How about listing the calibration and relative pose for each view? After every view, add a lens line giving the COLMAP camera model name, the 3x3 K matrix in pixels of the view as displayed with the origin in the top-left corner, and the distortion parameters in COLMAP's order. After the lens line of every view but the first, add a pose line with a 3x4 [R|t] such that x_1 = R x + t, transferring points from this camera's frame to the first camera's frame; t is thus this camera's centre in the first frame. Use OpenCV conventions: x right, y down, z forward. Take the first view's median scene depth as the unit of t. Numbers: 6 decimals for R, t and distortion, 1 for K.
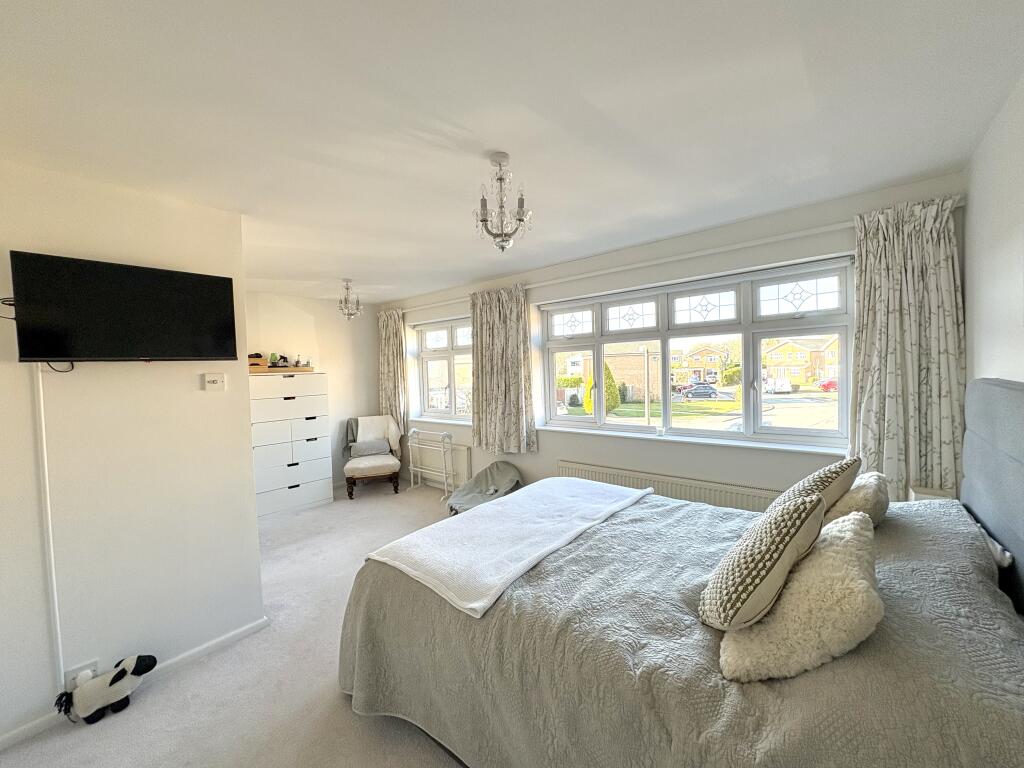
lens RADIAL K [[407.2, 0, 512.5], [0, 407.2, 381.8], [0, 0, 1]] dist [-0.001416, -0.000129]
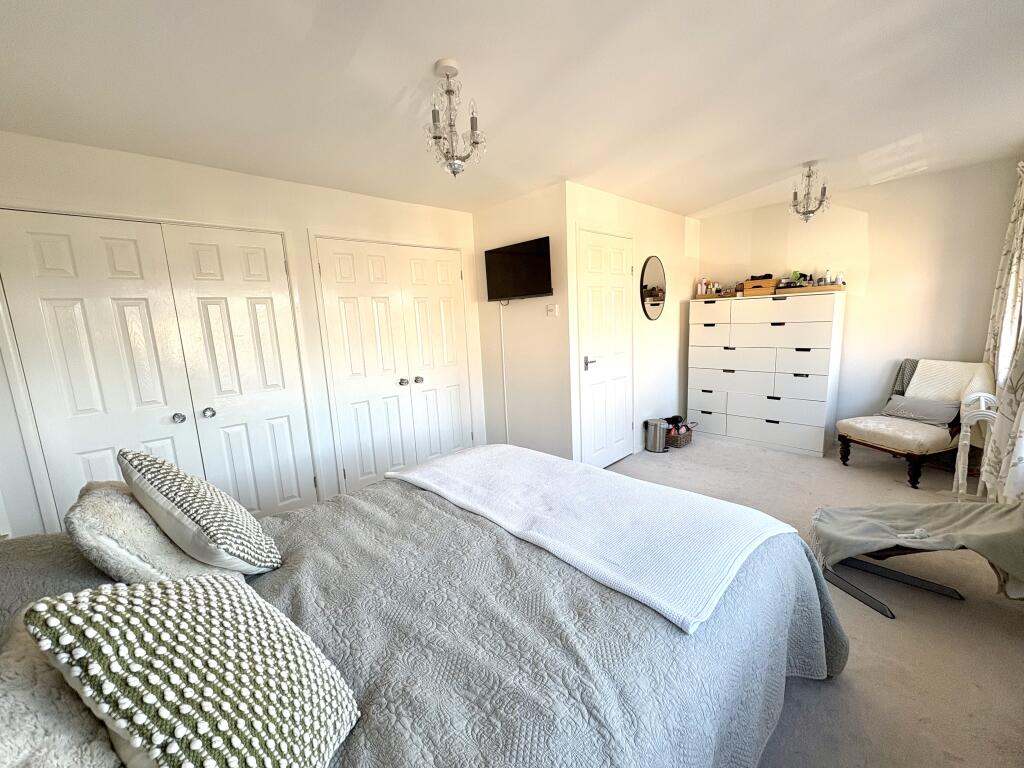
lens RADIAL K [[407.2, 0, 512.5], [0, 407.2, 381.8], [0, 0, 1]] dist [-0.001416, -0.000129]
pose [[-0.109664, 0.193397, -0.974972, 0.762652], [0.017578, 0.981112, 0.192638, -0.031608], [0.993813, 0.003987, -0.110993, 0.985524]]
